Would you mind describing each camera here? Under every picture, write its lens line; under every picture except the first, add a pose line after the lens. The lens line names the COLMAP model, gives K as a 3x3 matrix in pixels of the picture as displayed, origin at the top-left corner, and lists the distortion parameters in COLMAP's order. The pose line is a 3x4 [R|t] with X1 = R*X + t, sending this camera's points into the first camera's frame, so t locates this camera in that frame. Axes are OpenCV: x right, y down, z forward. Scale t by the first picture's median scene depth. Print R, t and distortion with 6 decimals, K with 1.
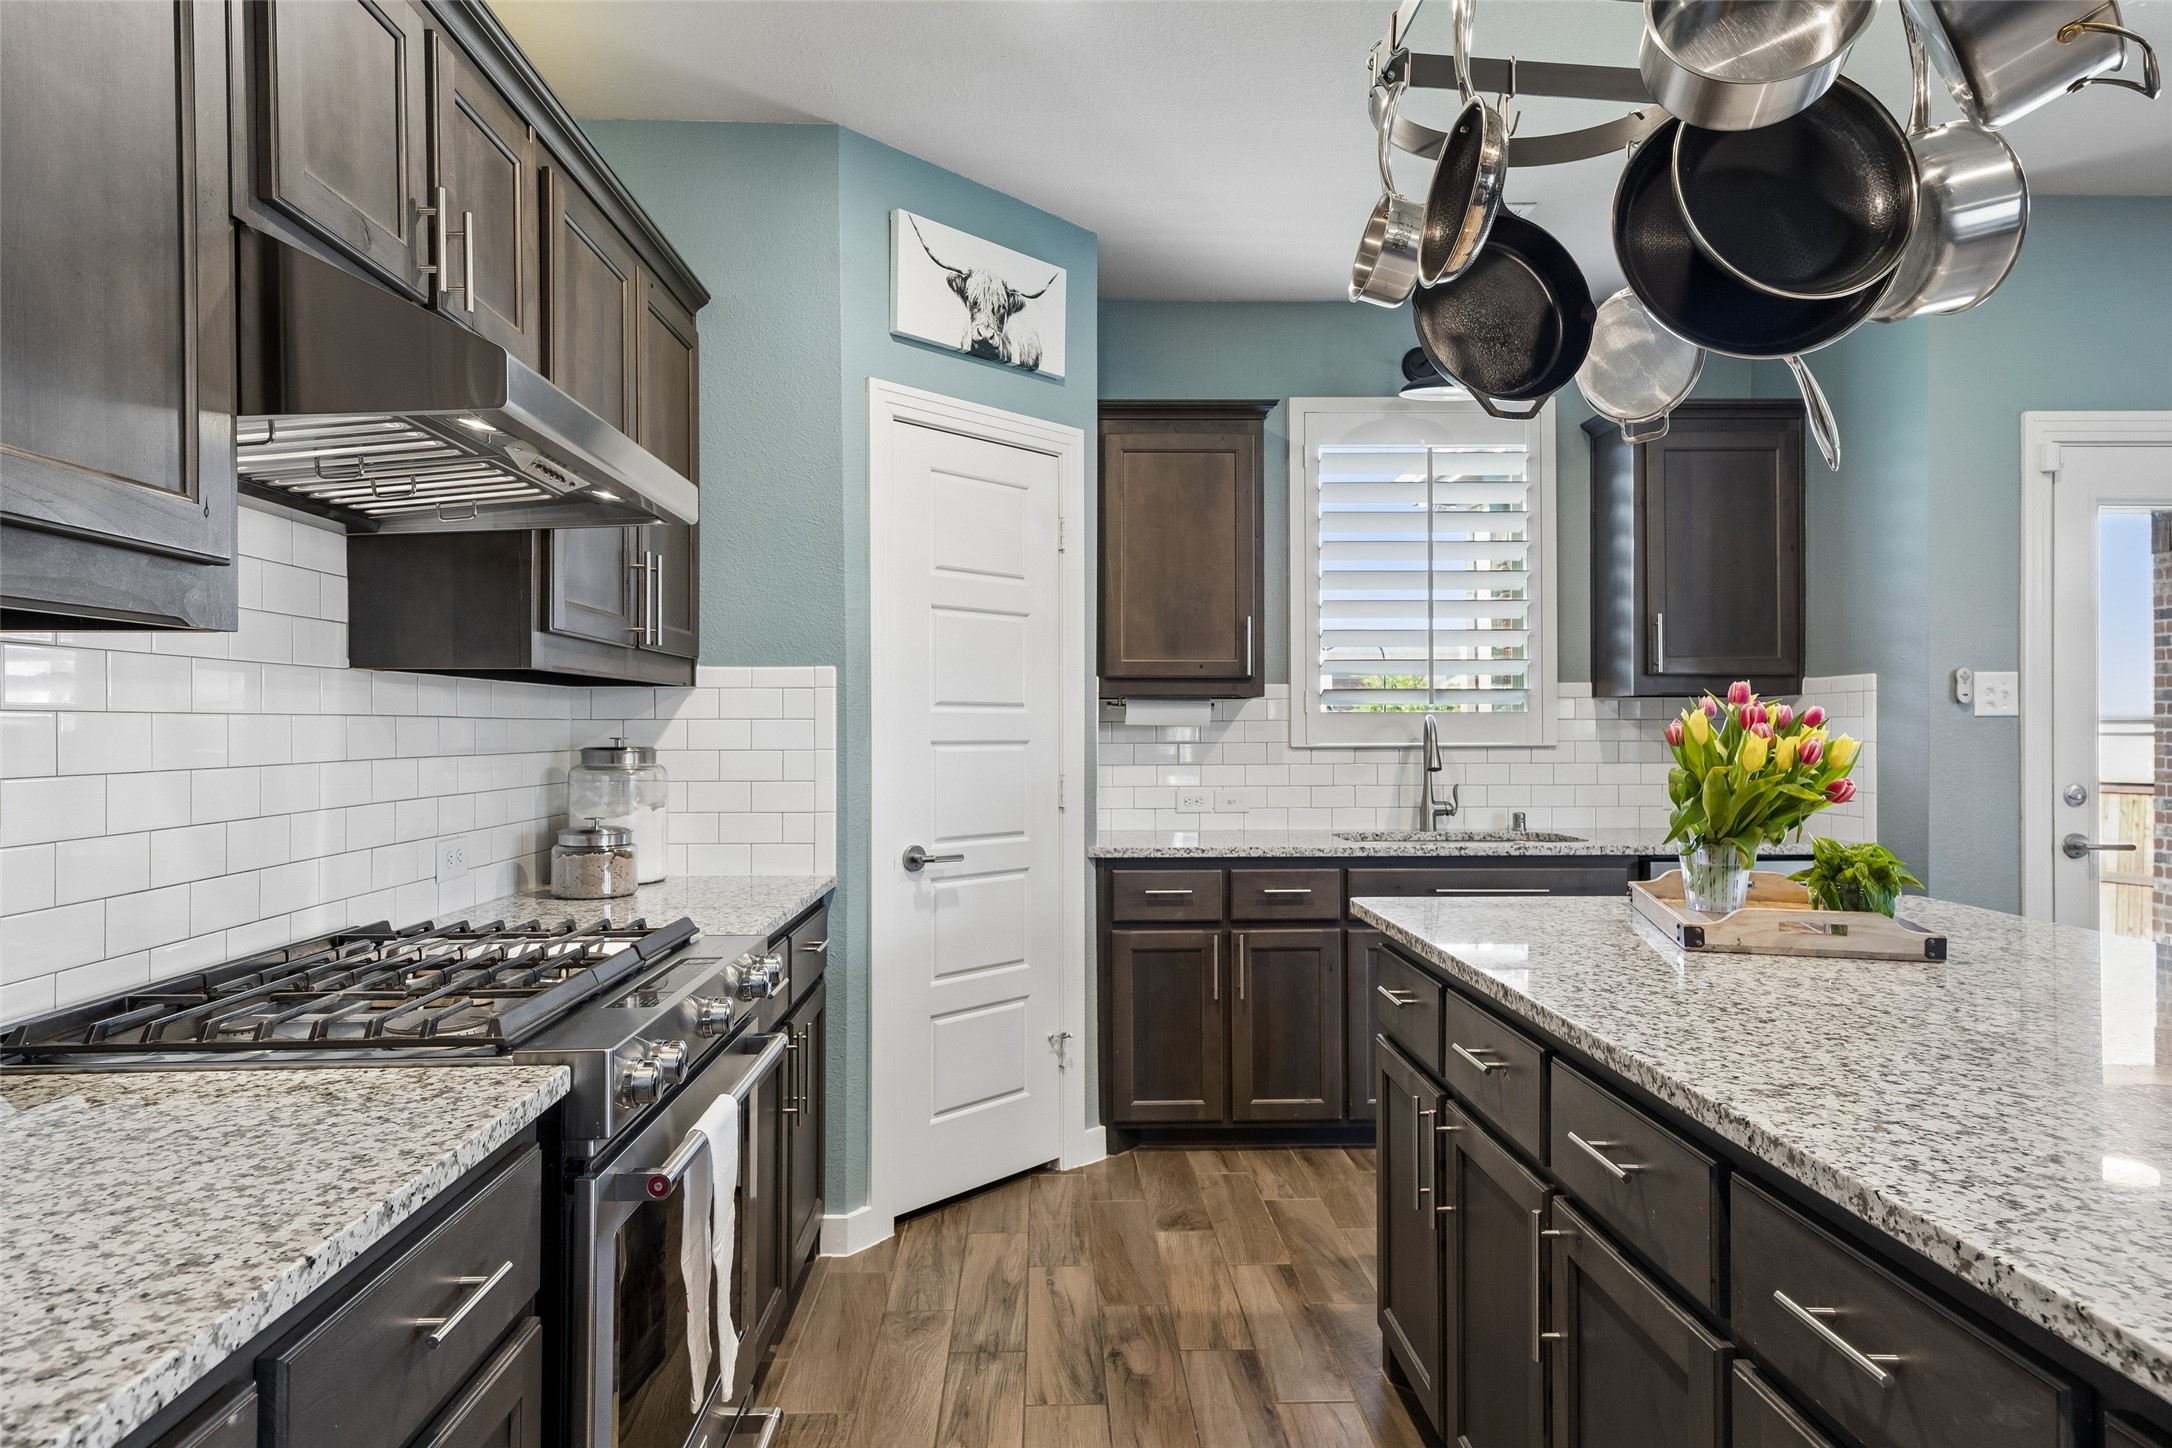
lens RADIAL K [[1335.3, 0, 1099.3], [0, 1335.3, 720.3], [0, 0, 1]] dist [0.026494, 0.000603]
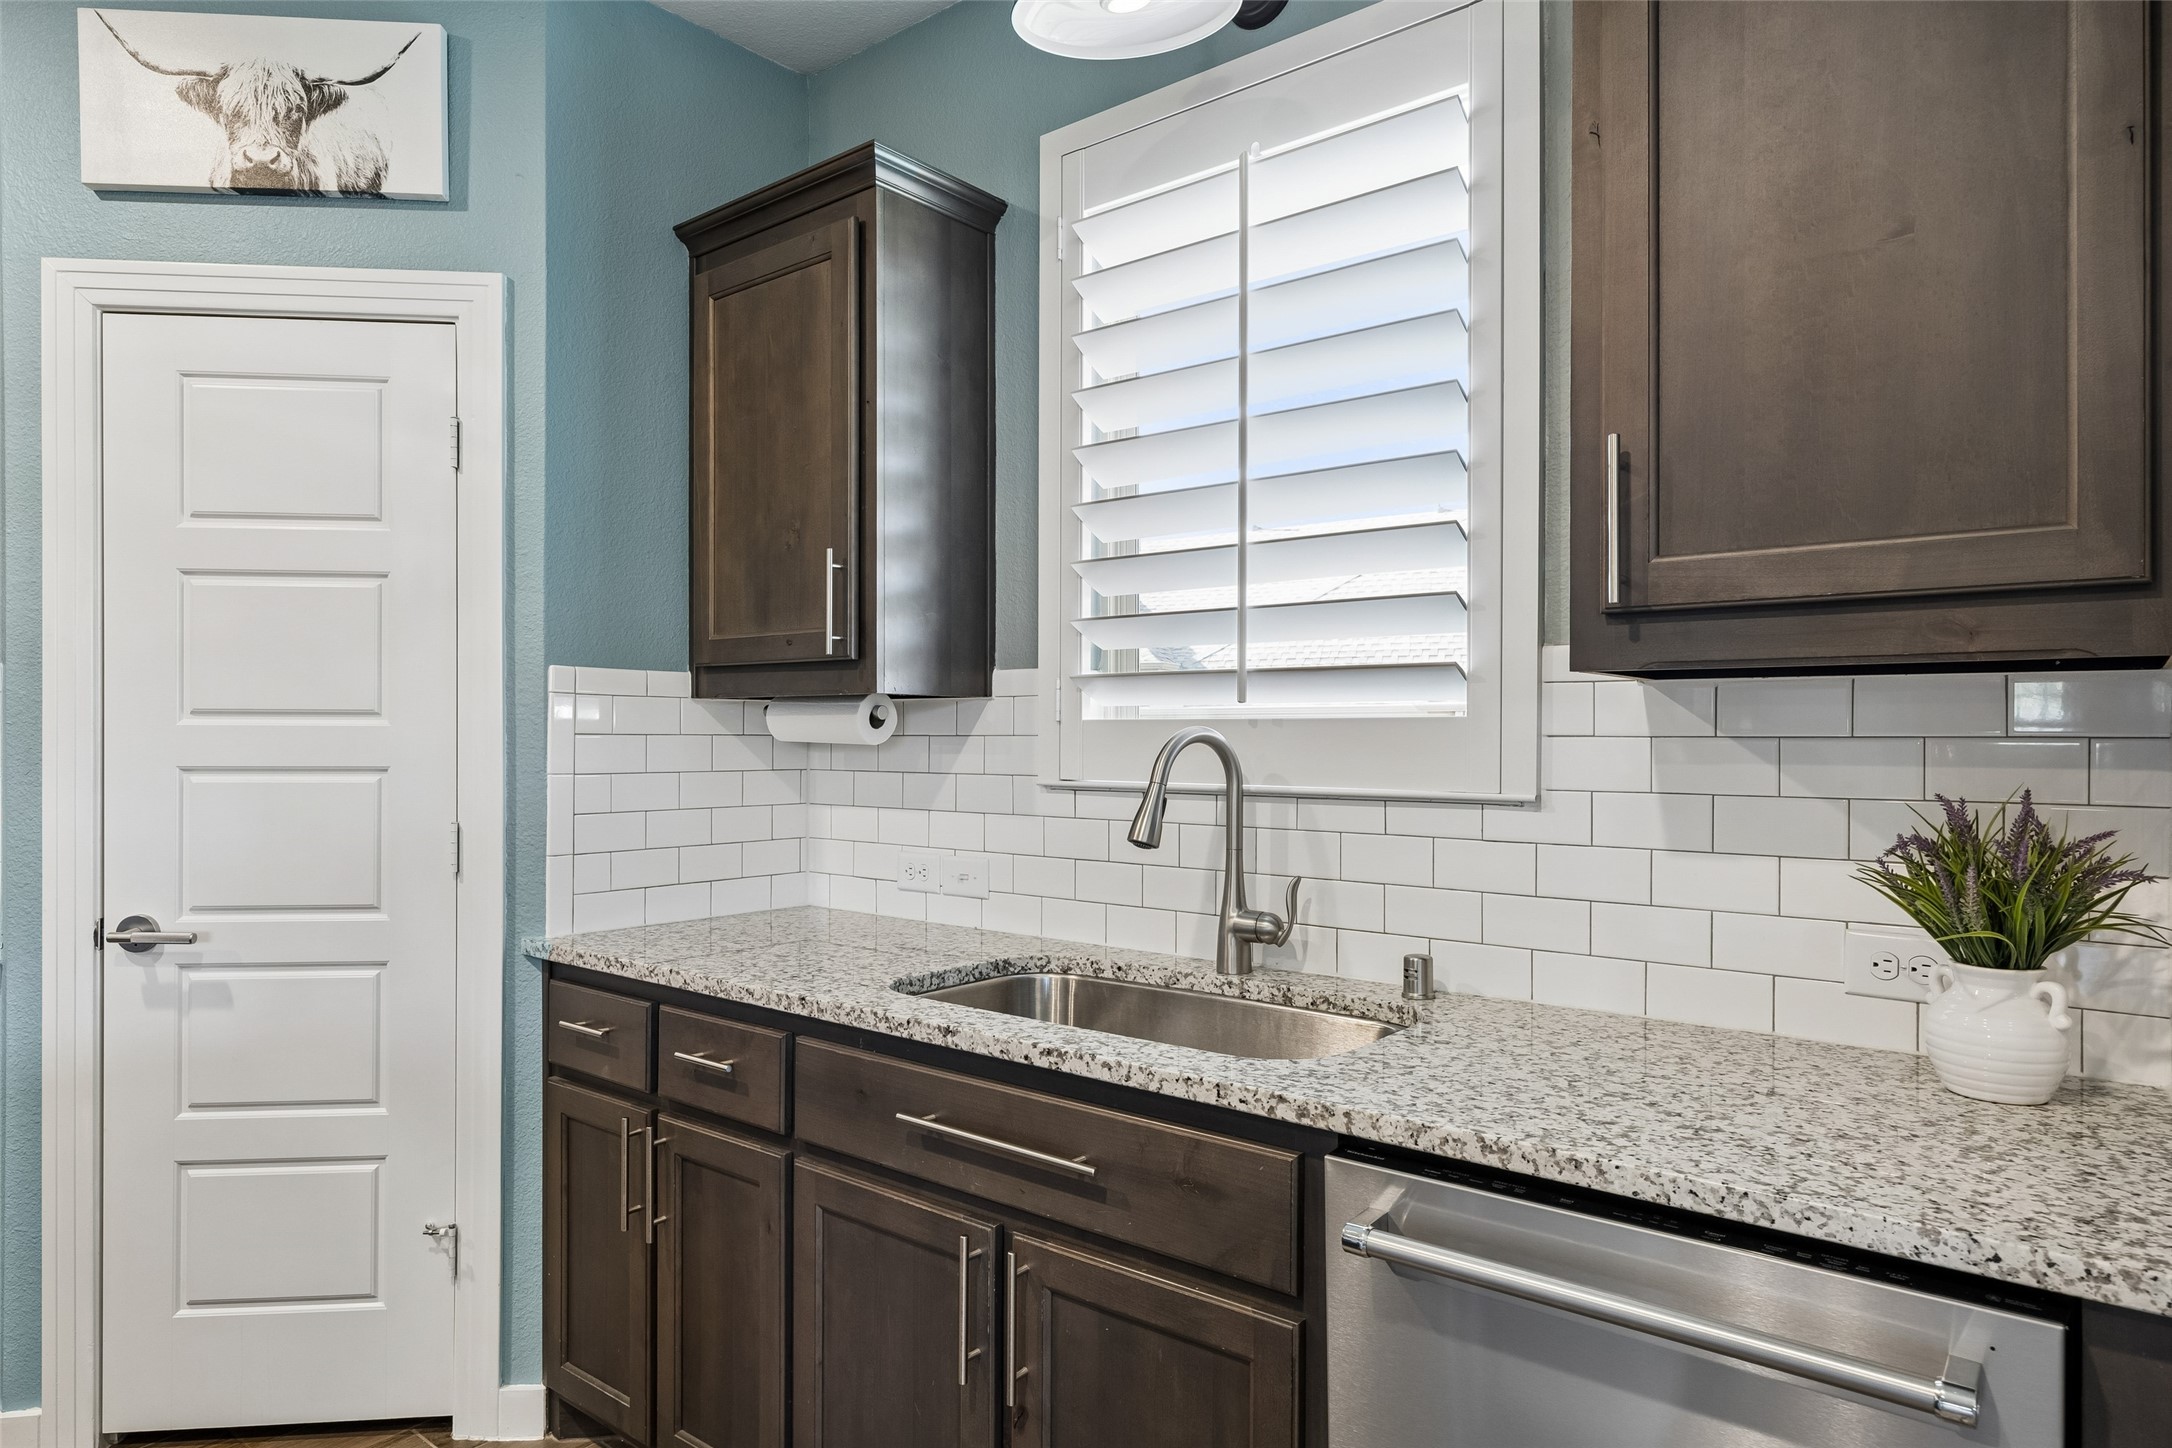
lens RADIAL K [[1335.3, 0, 1078.7], [0, 1335.3, 741.0], [0, 0, 1]] dist [0.026494, 0.000603]
pose [[0.714109, 0.005037, -0.700016, 0.649820], [0.001463, 0.999961, 0.008687, -0.003084], [0.700033, -0.007228, 0.714074, 0.766308]]
